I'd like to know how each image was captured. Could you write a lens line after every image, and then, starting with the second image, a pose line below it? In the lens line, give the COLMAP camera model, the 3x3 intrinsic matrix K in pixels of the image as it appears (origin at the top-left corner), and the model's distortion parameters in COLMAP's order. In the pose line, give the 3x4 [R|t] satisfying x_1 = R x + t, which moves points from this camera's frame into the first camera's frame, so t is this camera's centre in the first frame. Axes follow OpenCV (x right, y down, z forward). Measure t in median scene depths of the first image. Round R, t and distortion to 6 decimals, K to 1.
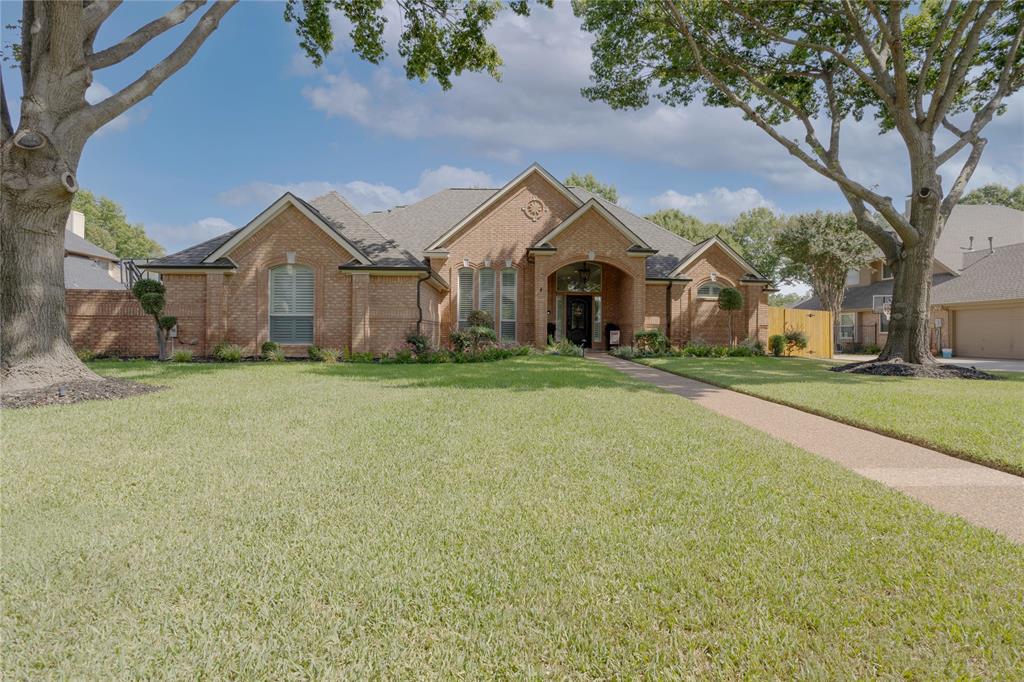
lens RADIAL K [[483.0, 0, 510.3], [0, 483.0, 336.4], [0, 0, 1]] dist [-0.011632, 0.000847]
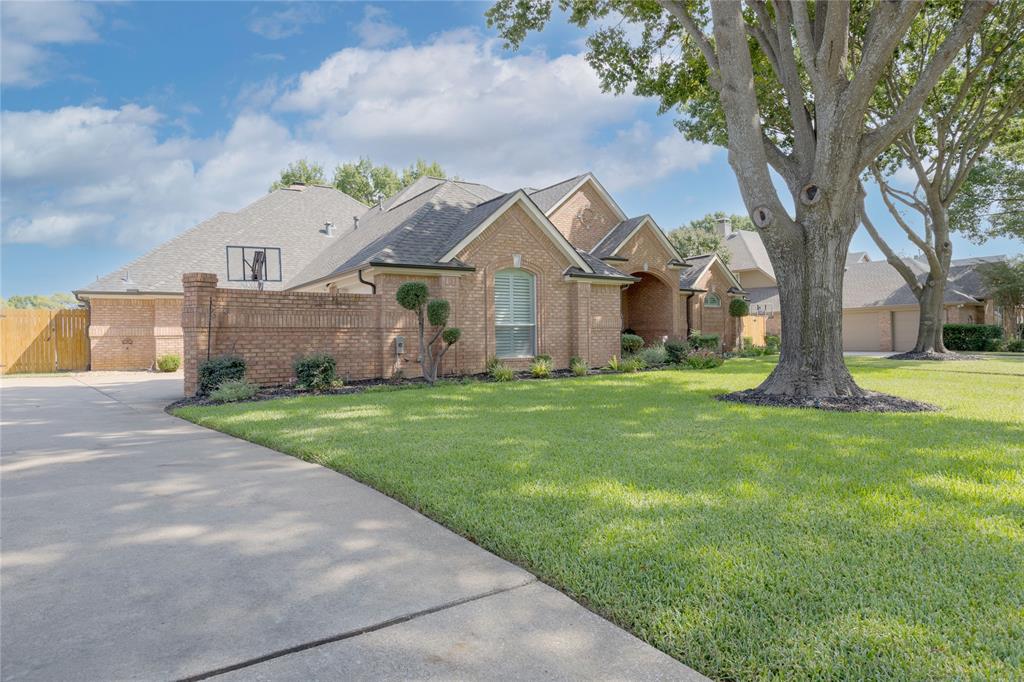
lens RADIAL K [[546.6, 0, 512.6], [0, 546.6, 340.7], [0, 0, 1]] dist [0.000877, 0.000061]
pose [[0.857673, -0.024497, 0.513612, -0.714632], [0.024097, 0.999682, 0.007441, -0.016645], [-0.513631, 0.005994, 0.857990, 0.094676]]
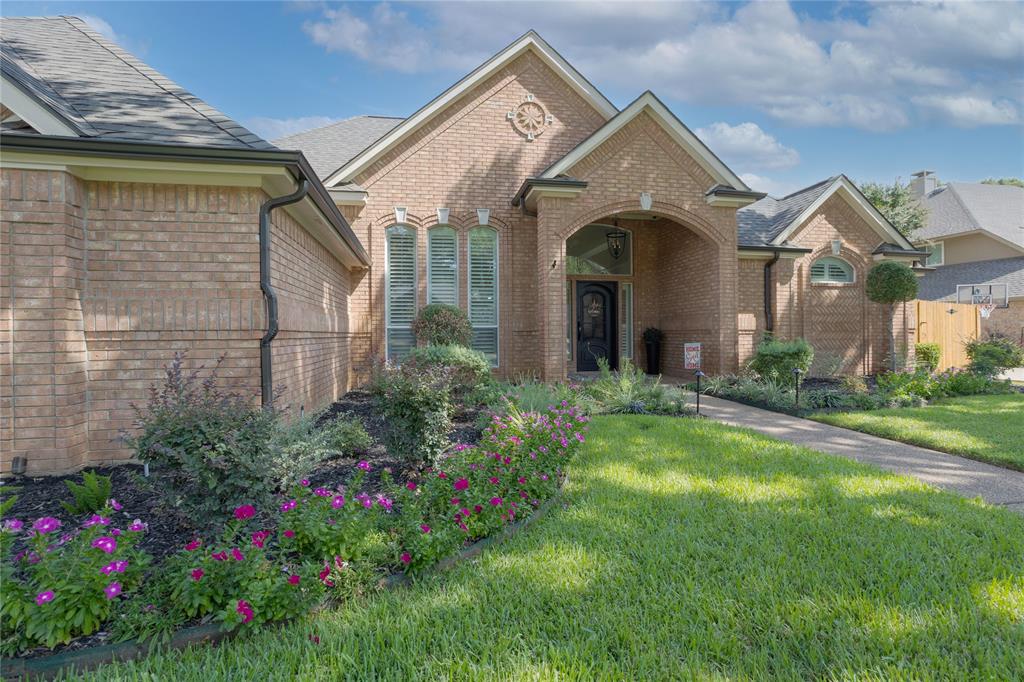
lens RADIAL K [[483.0, 0, 514.3], [0, 483.0, 334.3], [0, 0, 1]] dist [-0.011632, 0.000847]
pose [[0.986497, -0.016852, 0.162911, -0.061058], [0.018157, 0.999814, -0.006526, -0.020539], [-0.162771, 0.009396, 0.986619, 0.495058]]
